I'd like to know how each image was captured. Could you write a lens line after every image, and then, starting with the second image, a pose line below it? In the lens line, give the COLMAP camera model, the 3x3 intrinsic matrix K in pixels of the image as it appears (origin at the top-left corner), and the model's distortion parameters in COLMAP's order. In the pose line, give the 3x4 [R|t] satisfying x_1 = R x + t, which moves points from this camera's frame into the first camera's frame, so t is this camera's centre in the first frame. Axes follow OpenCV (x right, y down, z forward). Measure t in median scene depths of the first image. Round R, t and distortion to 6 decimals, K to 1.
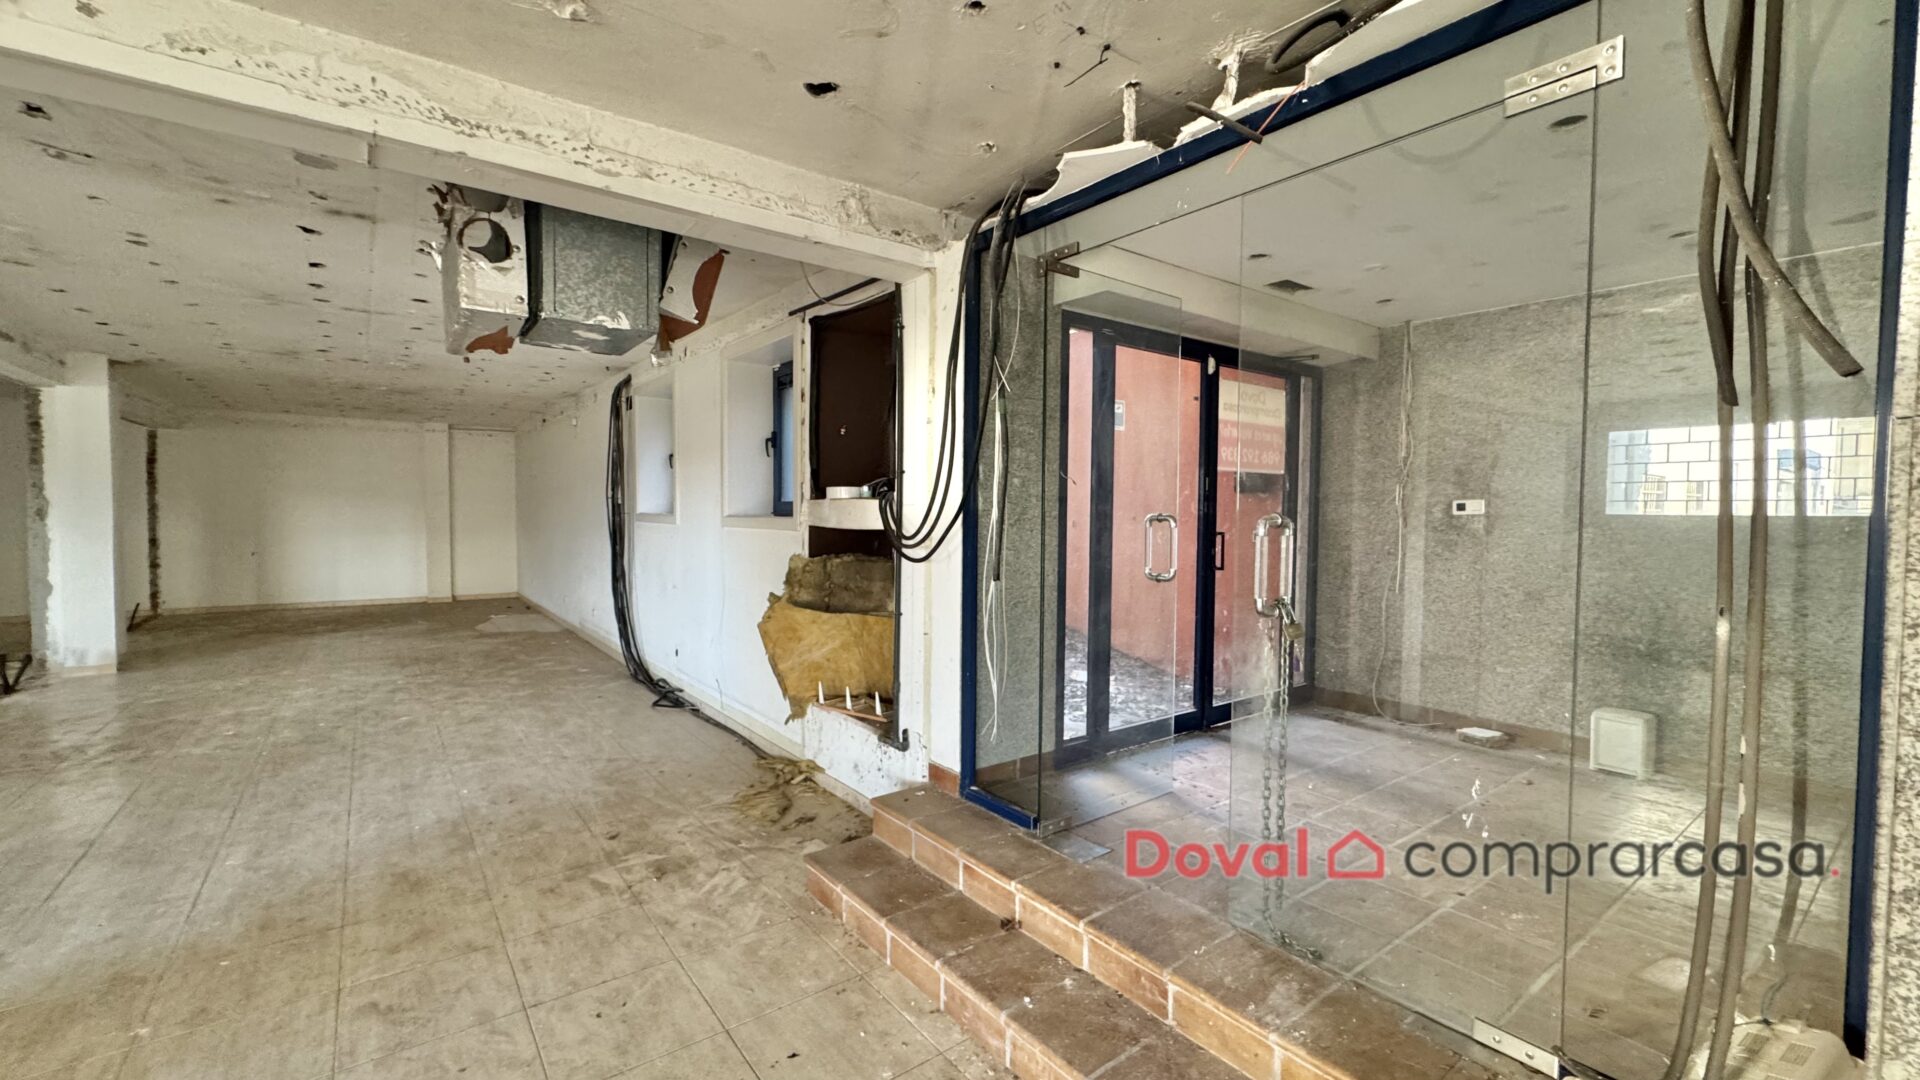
lens RADIAL K [[773.3, 0, 960.0], [0, 773.3, 540.0], [0, 0, 1]] dist [-0.000823, 0.000004]
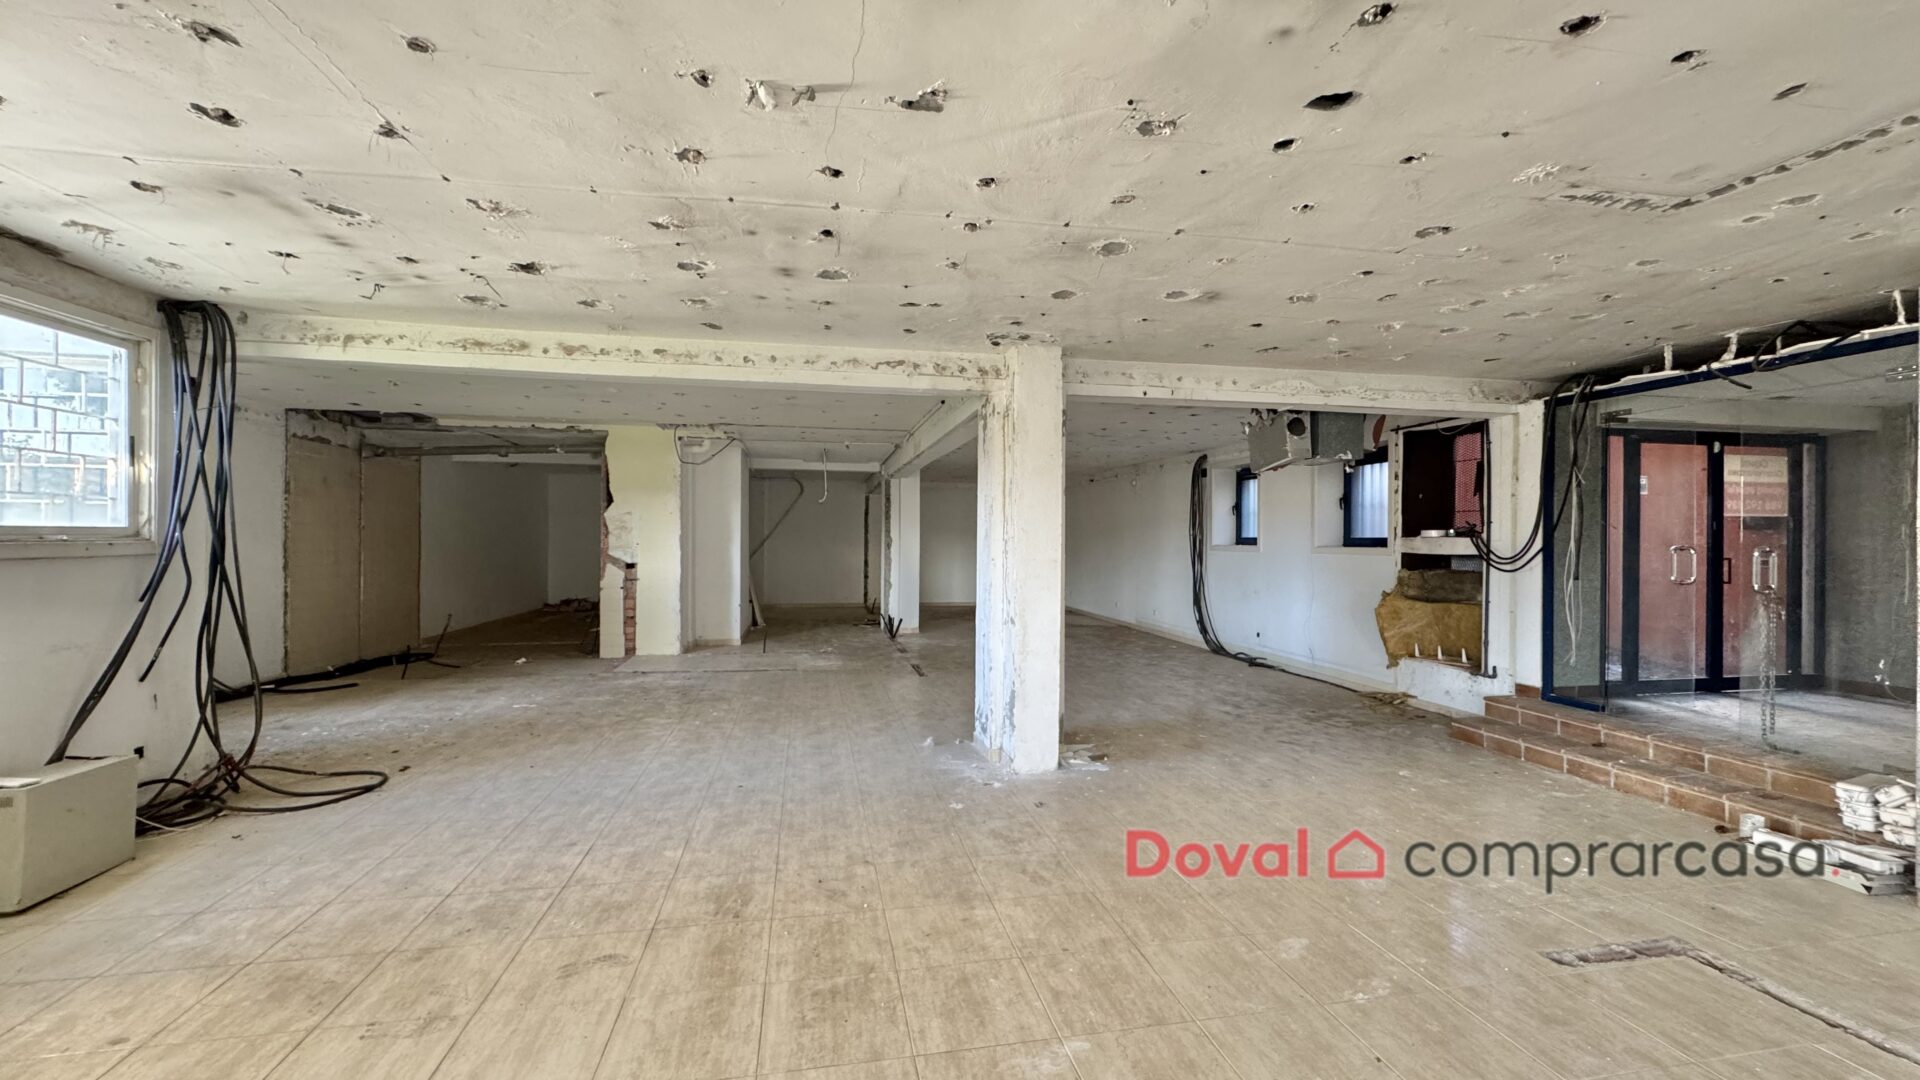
lens RADIAL K [[764.4, 0, 960.0], [0, 764.4, 540.0], [0, 0, 1]] dist [-0.000394, 0.000224]
pose [[0.898343, -0.004453, -0.439273, -0.358530], [-0.012780, 0.999260, -0.036265, 0.029161], [0.439109, 0.038193, 0.897622, -1.012339]]
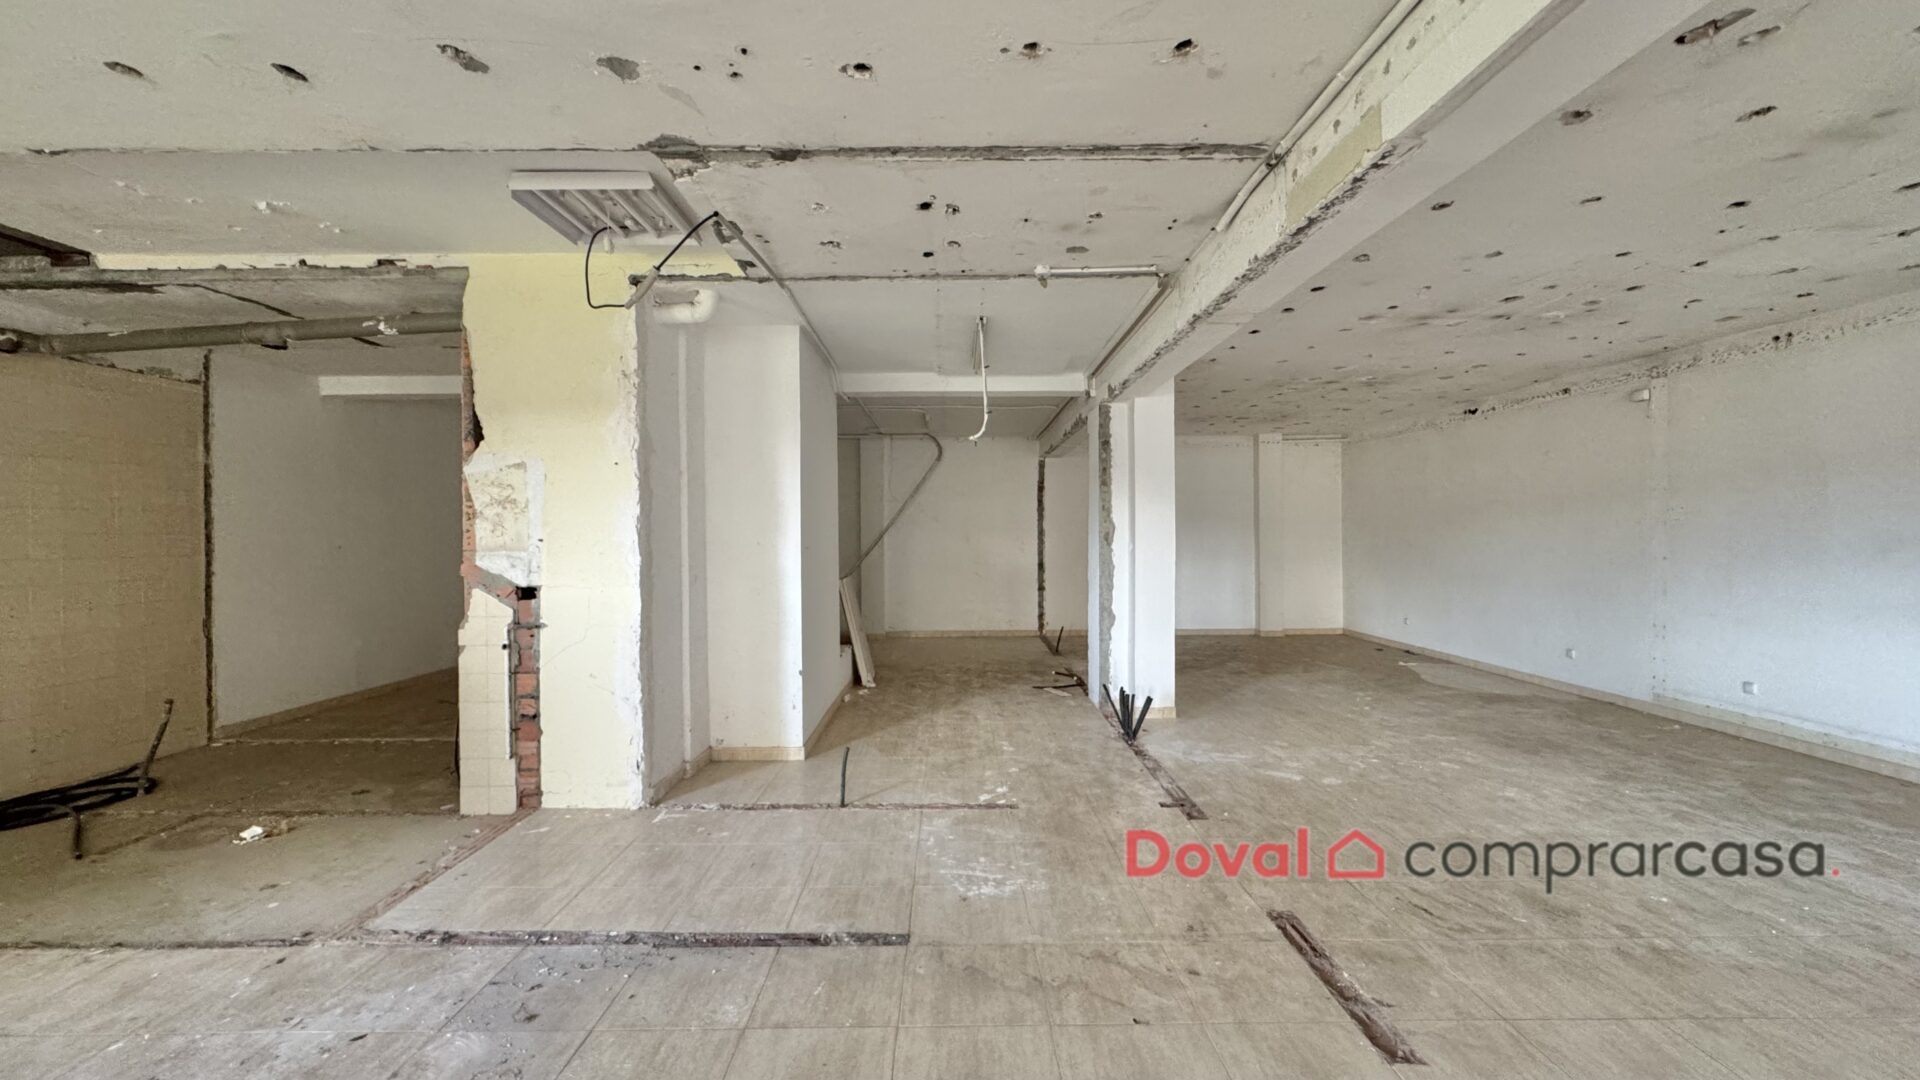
lens RADIAL K [[764.4, 0, 960.0], [0, 764.4, 540.0], [0, 0, 1]] dist [-0.000394, 0.000224]
pose [[0.800279, -0.012220, -0.599503, -1.309091], [-0.005550, 0.999599, -0.027785, -0.008436], [0.599602, 0.025563, 0.799890, 0.252527]]
